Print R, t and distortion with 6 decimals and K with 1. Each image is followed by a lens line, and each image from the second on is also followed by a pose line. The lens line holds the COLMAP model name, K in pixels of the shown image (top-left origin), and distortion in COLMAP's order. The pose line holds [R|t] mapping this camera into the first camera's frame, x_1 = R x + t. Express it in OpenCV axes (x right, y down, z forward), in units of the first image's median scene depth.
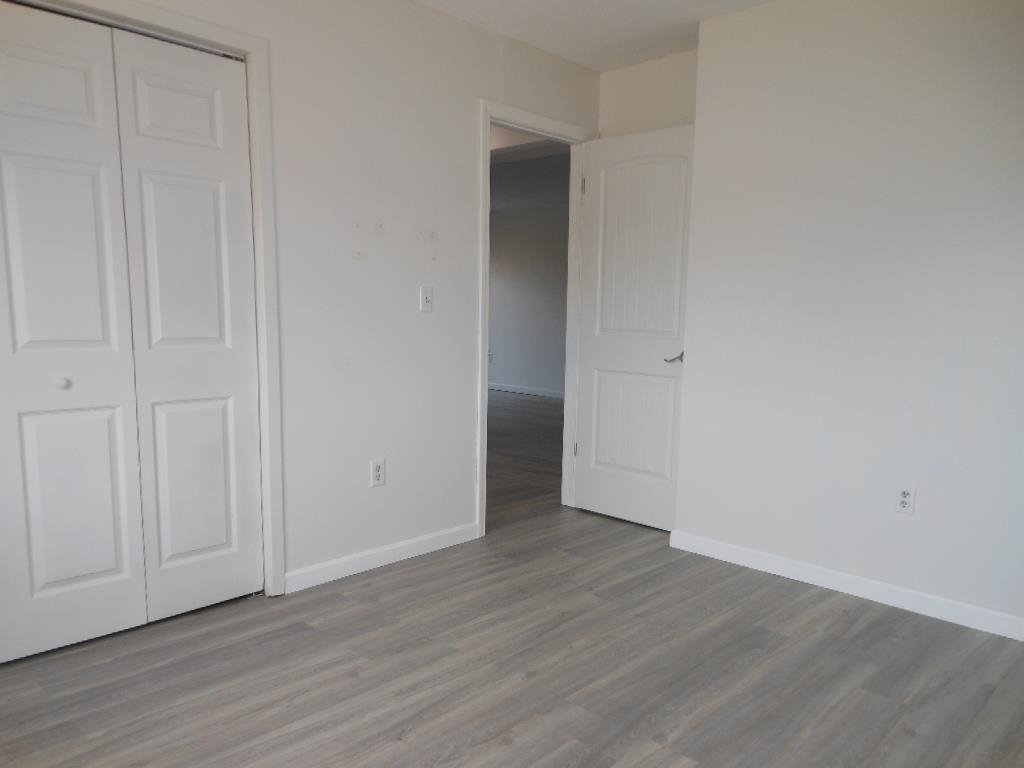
lens RADIAL K [[765.2, 0, 503.7], [0, 765.2, 418.4], [0, 0, 1]] dist [0.009536, 0.031787]
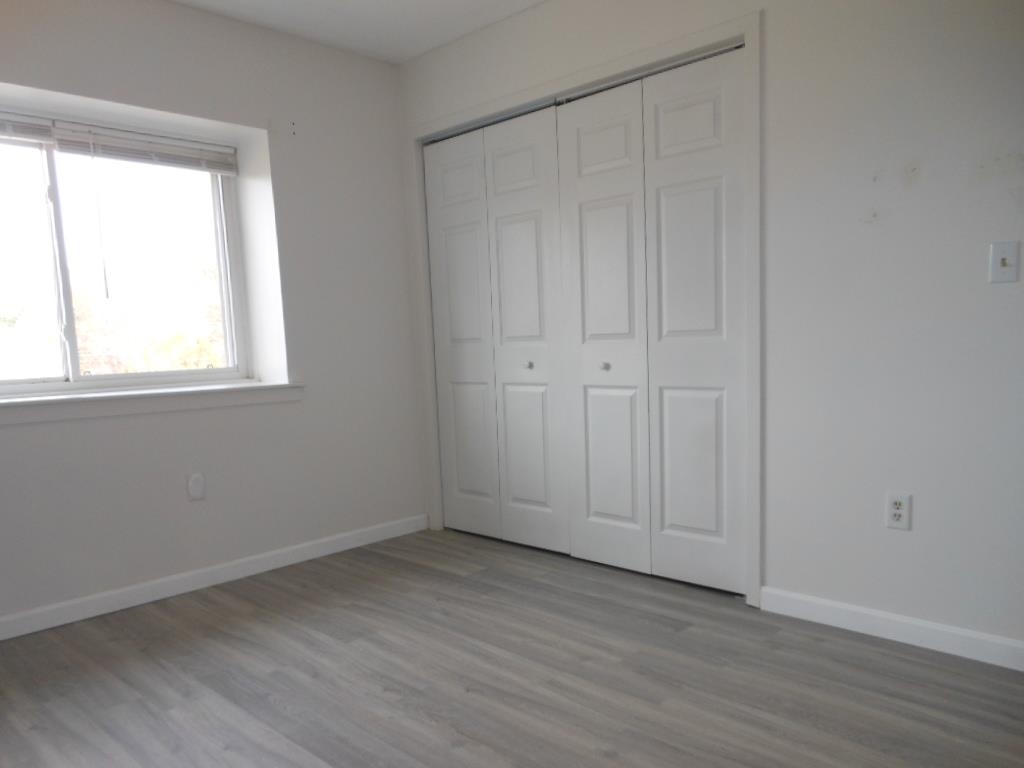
lens RADIAL K [[765.2, 0, 519.3], [0, 765.2, 420.0], [0, 0, 1]] dist [0.009536, 0.031787]
pose [[-0.004615, 0.091077, -0.995833, 0.701677], [-0.108609, 0.989907, 0.091039, -0.053084], [0.994074, 0.108576, 0.005324, 0.788803]]
